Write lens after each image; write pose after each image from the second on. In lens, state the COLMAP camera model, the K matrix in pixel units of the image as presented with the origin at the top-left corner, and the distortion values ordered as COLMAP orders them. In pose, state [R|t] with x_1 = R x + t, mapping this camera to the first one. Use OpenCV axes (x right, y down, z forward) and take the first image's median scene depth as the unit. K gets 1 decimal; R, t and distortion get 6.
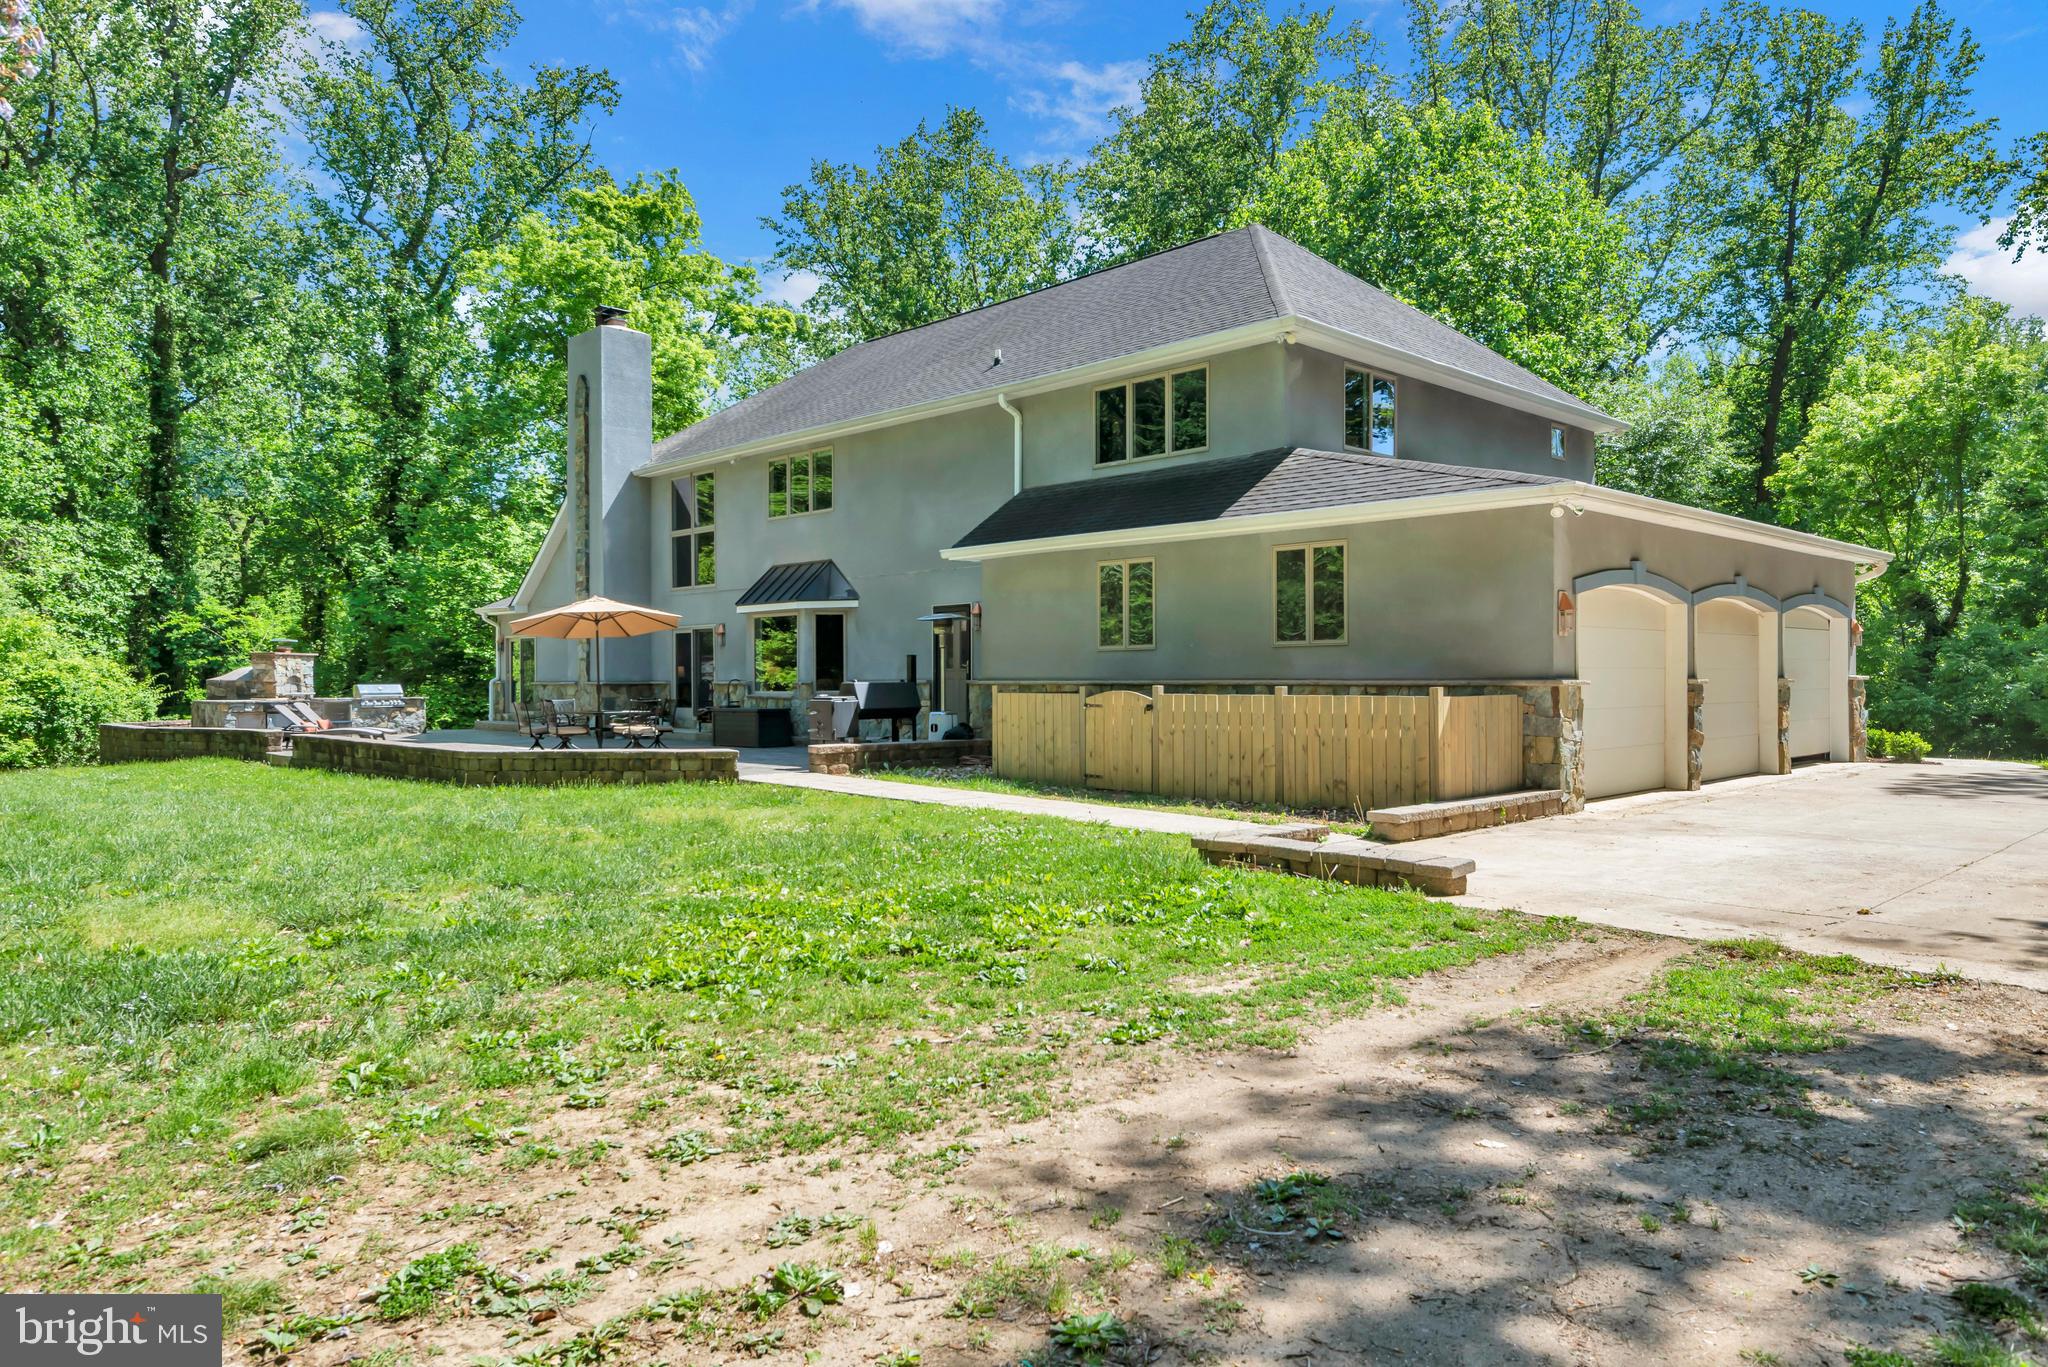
lens RADIAL K [[1344.0, 0, 1033.3], [0, 1344.0, 680.4], [0, 0, 1]] dist [-0.012226, 0.014009]
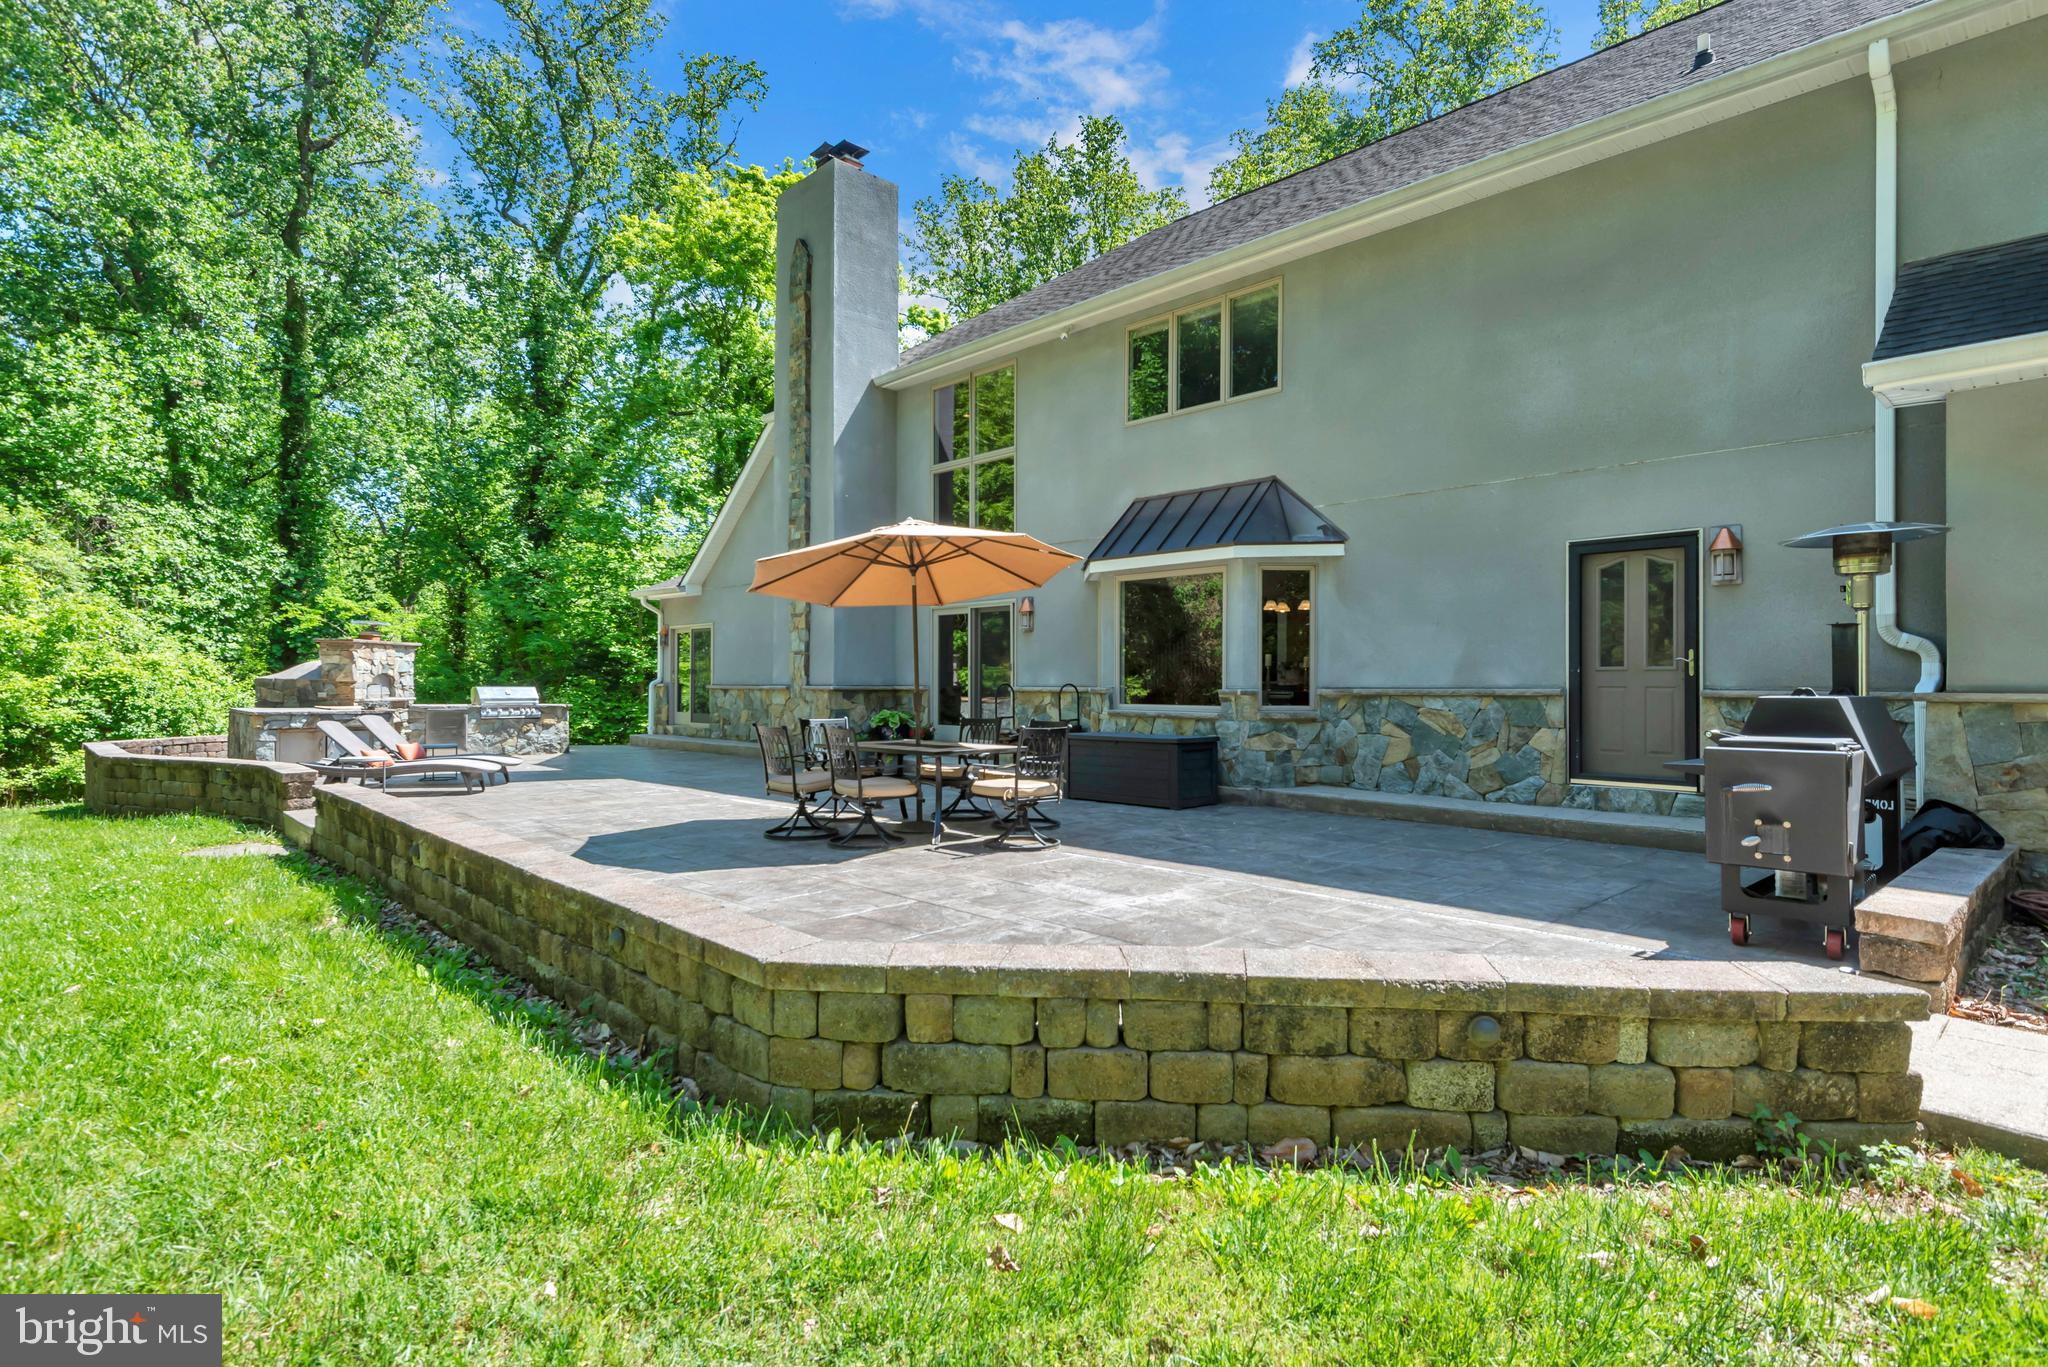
lens RADIAL K [[1063.4, 0, 1010.7], [0, 1063.4, 676.2], [0, 0, 1]] dist [0.006007, -0.003562]
pose [[0.999615, 0.008384, -0.026466, -0.133589], [-0.008666, 0.999907, -0.010562, 0.000708], [0.026375, 0.010787, 0.999594, 0.288702]]
